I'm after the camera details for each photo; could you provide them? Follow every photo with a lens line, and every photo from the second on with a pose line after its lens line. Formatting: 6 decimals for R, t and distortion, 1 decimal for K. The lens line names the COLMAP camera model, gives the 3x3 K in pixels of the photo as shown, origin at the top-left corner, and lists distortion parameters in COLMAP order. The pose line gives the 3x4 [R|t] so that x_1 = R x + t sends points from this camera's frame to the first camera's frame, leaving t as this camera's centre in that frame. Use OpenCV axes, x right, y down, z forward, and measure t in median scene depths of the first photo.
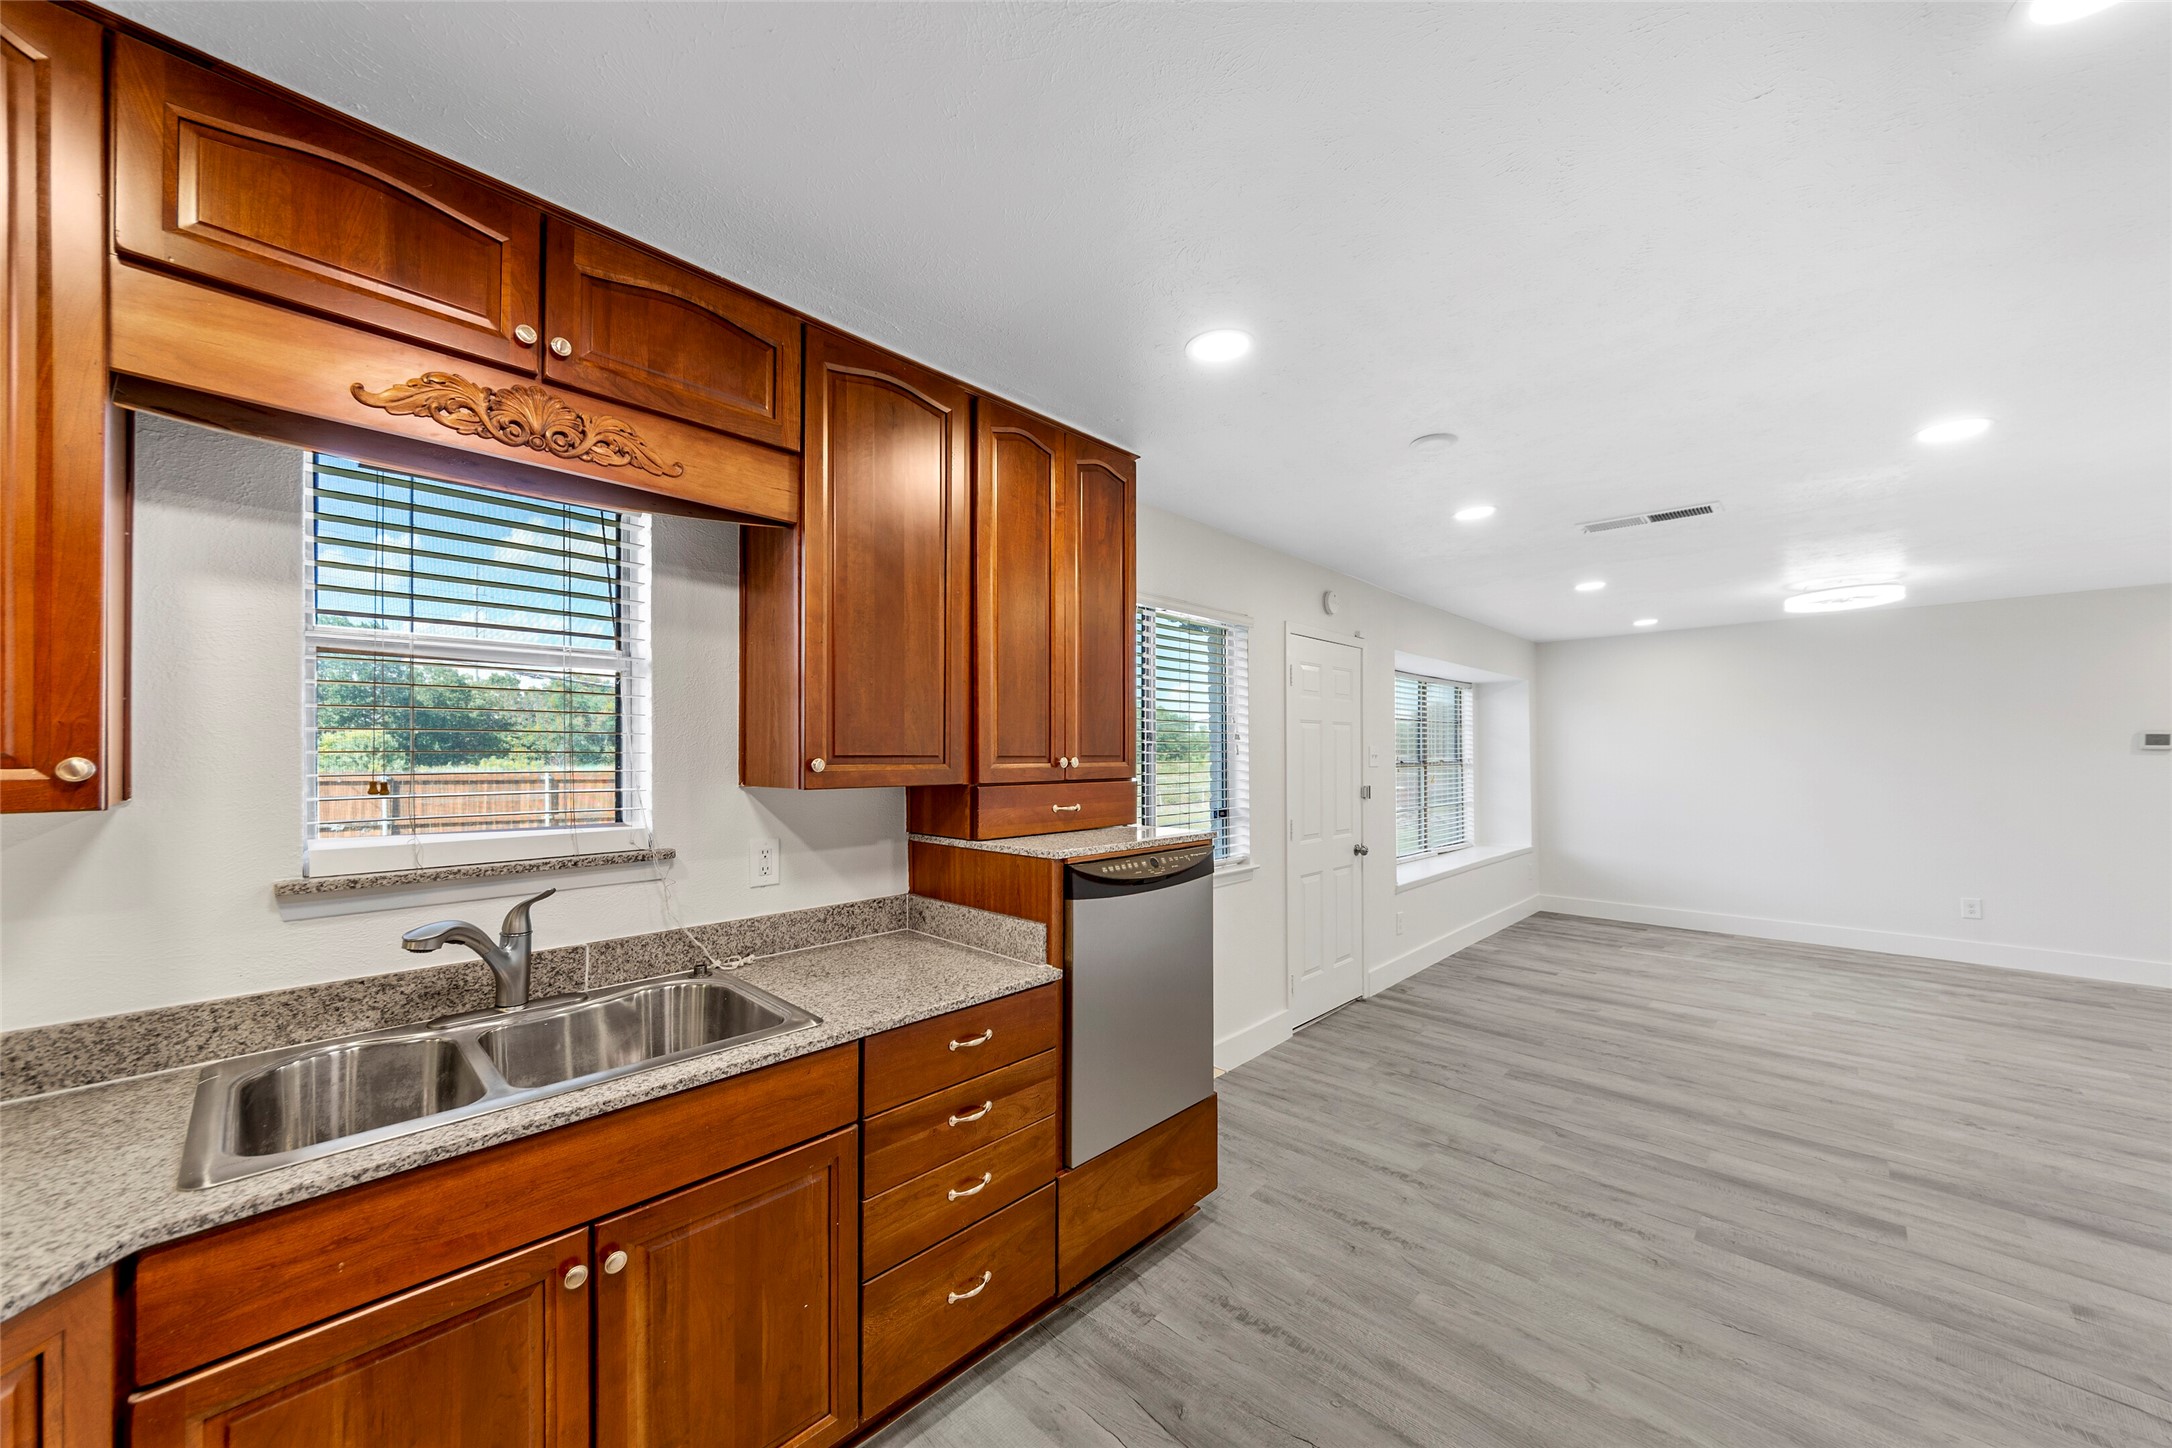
lens RADIAL K [[793.6, 0, 1086.5], [0, 793.6, 749.5], [0, 0, 1]] dist [-0.001581, 0.001664]
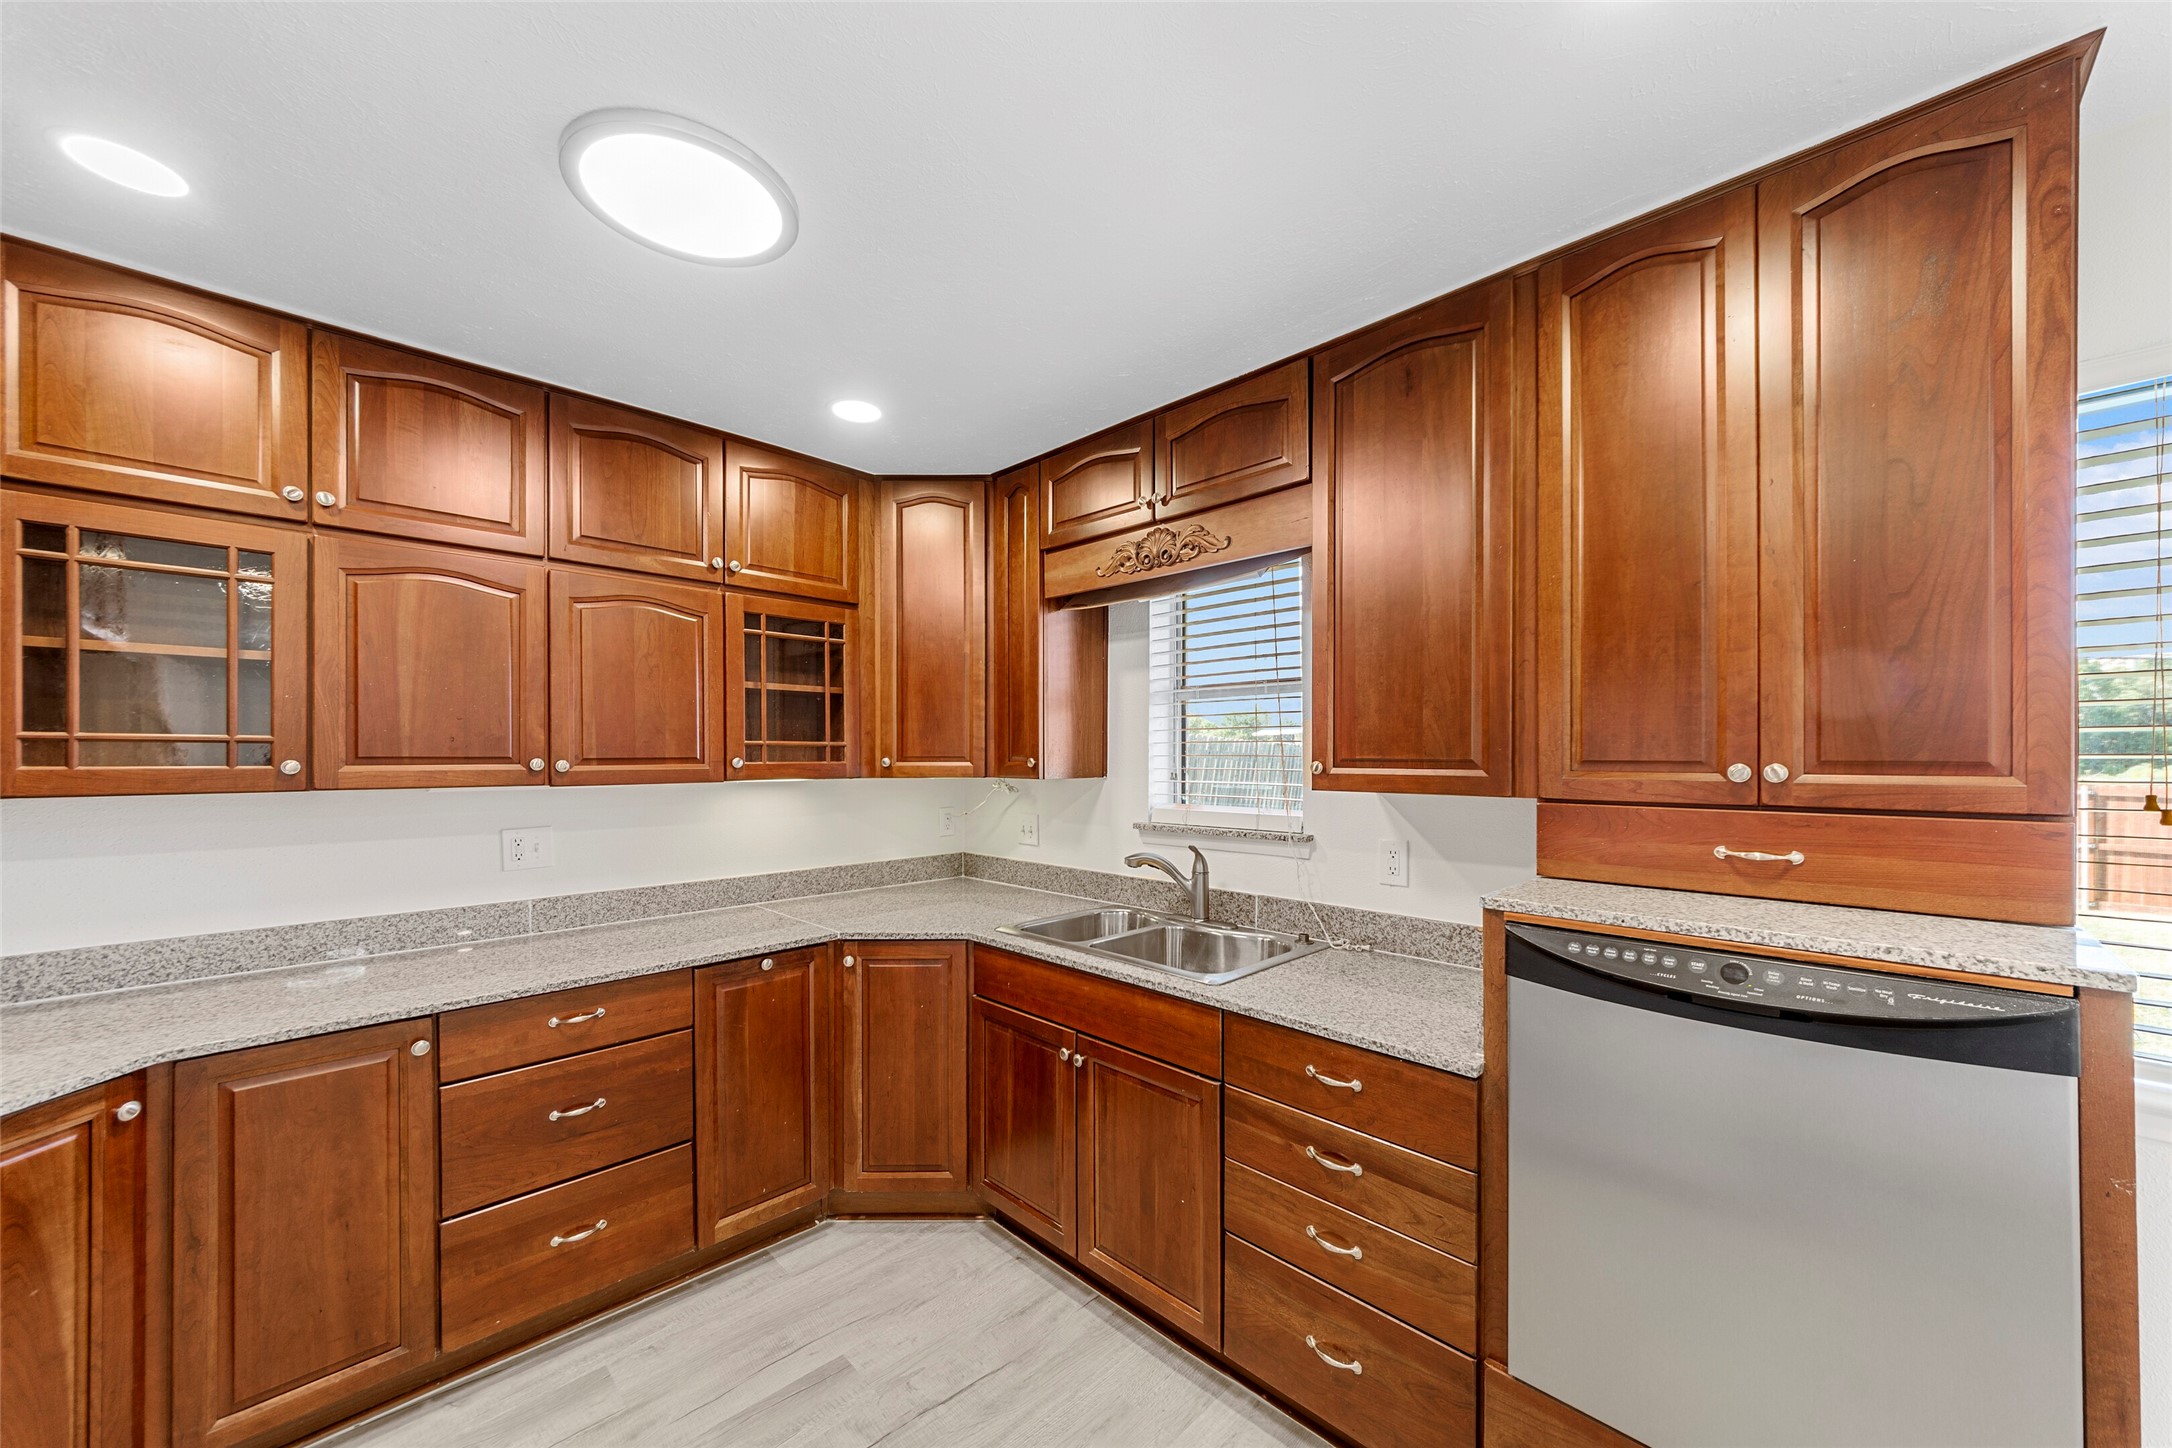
lens RADIAL K [[789.5, 0, 1090.7], [0, 789.5, 757.1], [0, 0, 1]] dist [-0.001741, -0.000259]
pose [[-0.025488, -0.000793, -0.999675, 0.398928], [0.003075, 0.999995, -0.000871, 0.003093], [0.999670, -0.003096, -0.025485, 0.400910]]
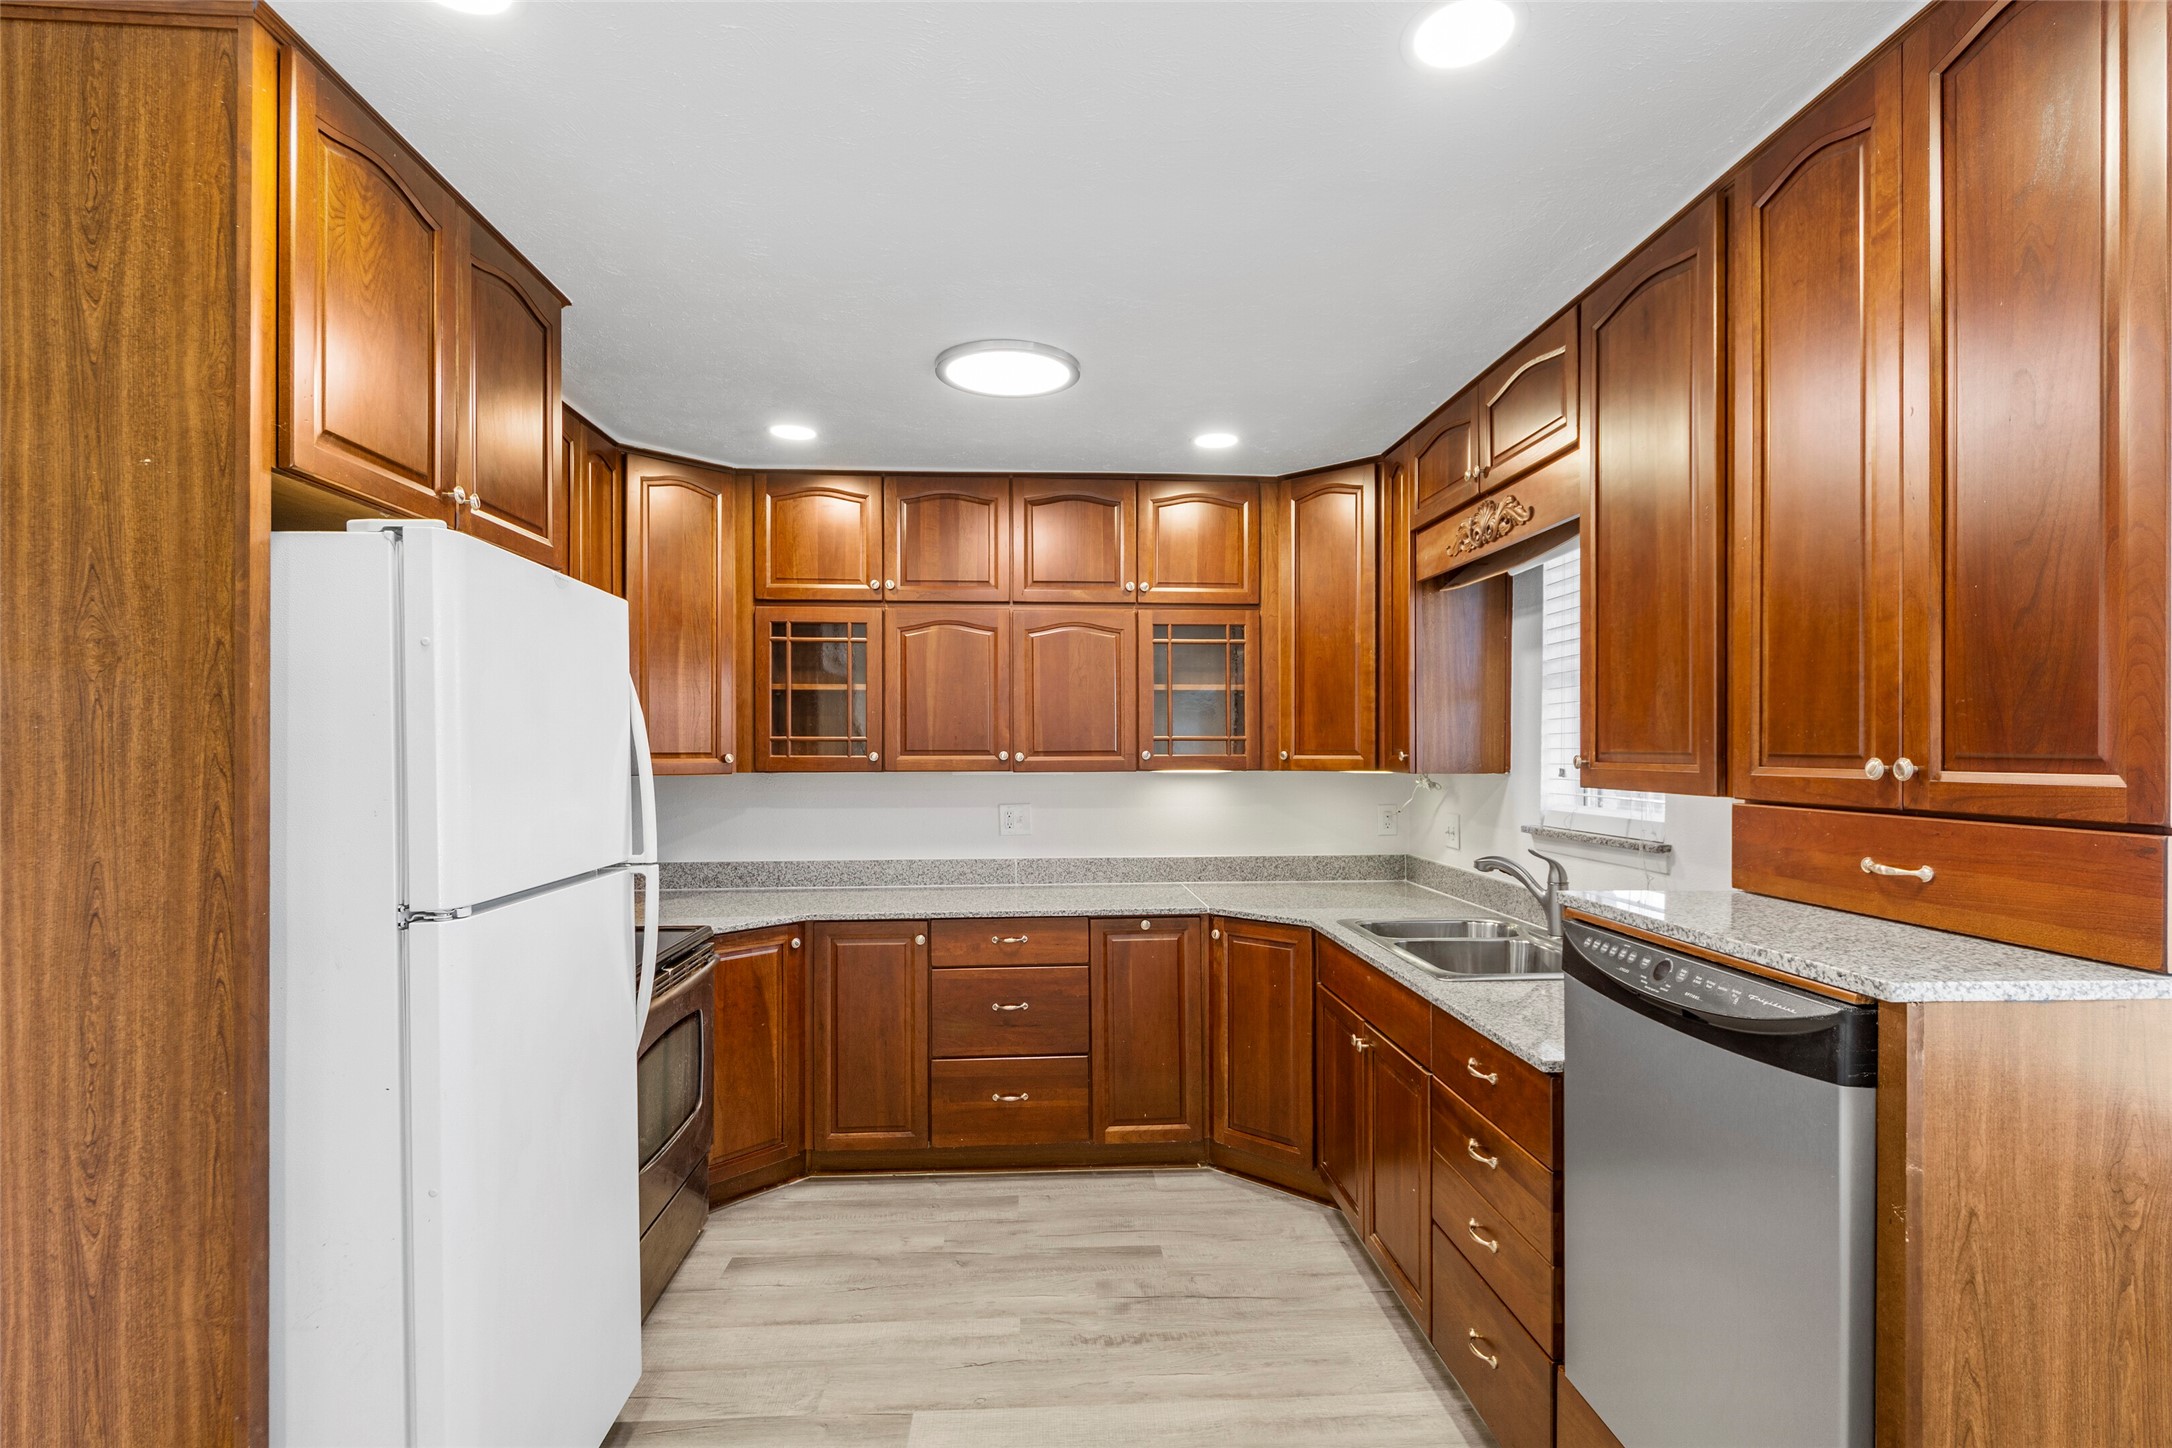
lens RADIAL K [[1026.8, 0, 1101.3], [0, 1026.8, 752.0], [0, 0, 1]] dist [0.005382, -0.006207]
pose [[-0.677947, -0.000106, -0.735111, 0.529730], [0.001487, 0.999998, -0.001516, 0.004940], [0.735109, -0.002121, -0.677945, 0.783761]]
